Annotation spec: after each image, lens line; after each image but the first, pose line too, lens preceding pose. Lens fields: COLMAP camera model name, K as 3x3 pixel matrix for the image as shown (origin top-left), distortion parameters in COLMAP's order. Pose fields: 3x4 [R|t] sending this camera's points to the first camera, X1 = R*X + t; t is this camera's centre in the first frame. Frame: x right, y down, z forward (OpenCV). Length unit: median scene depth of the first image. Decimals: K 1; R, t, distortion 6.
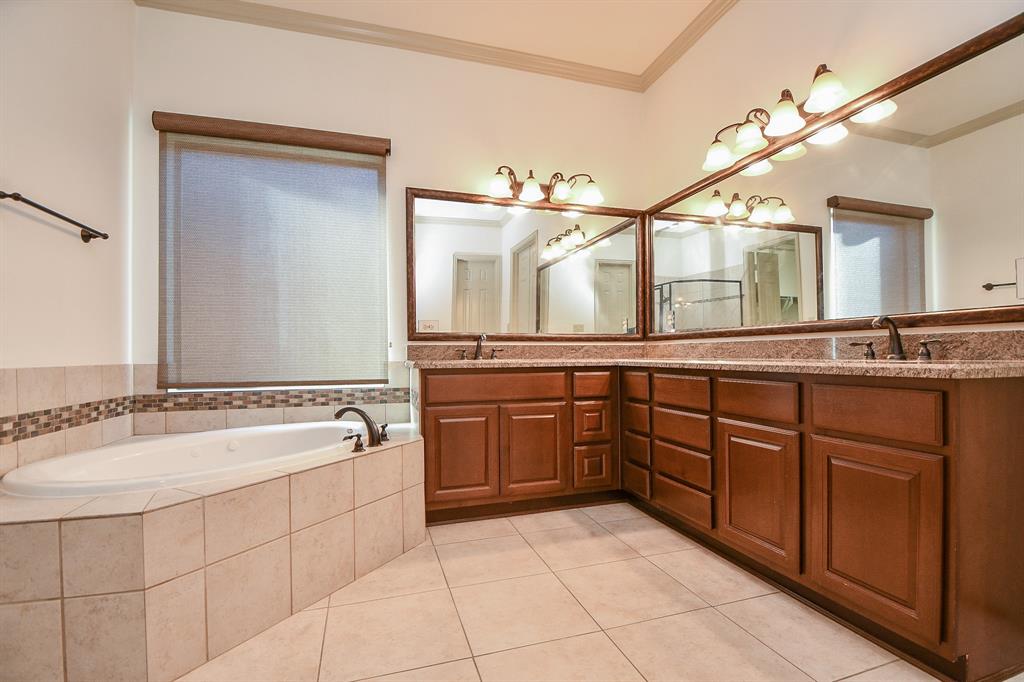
lens RADIAL K [[462.2, 0, 517.8], [0, 462.2, 352.2], [0, 0, 1]] dist [-0.004951, -0.012621]
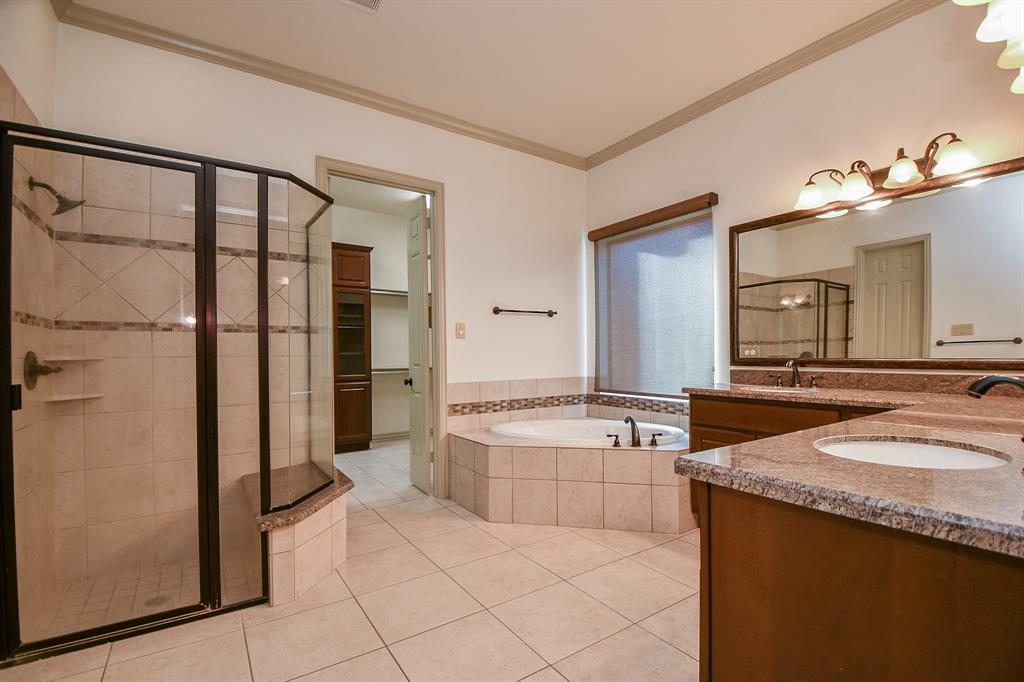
lens RADIAL K [[462.2, 0, 513.9], [0, 462.2, 346.6], [0, 0, 1]] dist [-0.004951, -0.012621]
pose [[0.284000, -0.008621, -0.958786, 0.803956], [0.010083, 0.999931, -0.006004, -0.082010], [0.958771, -0.007962, 0.284067, 0.218573]]
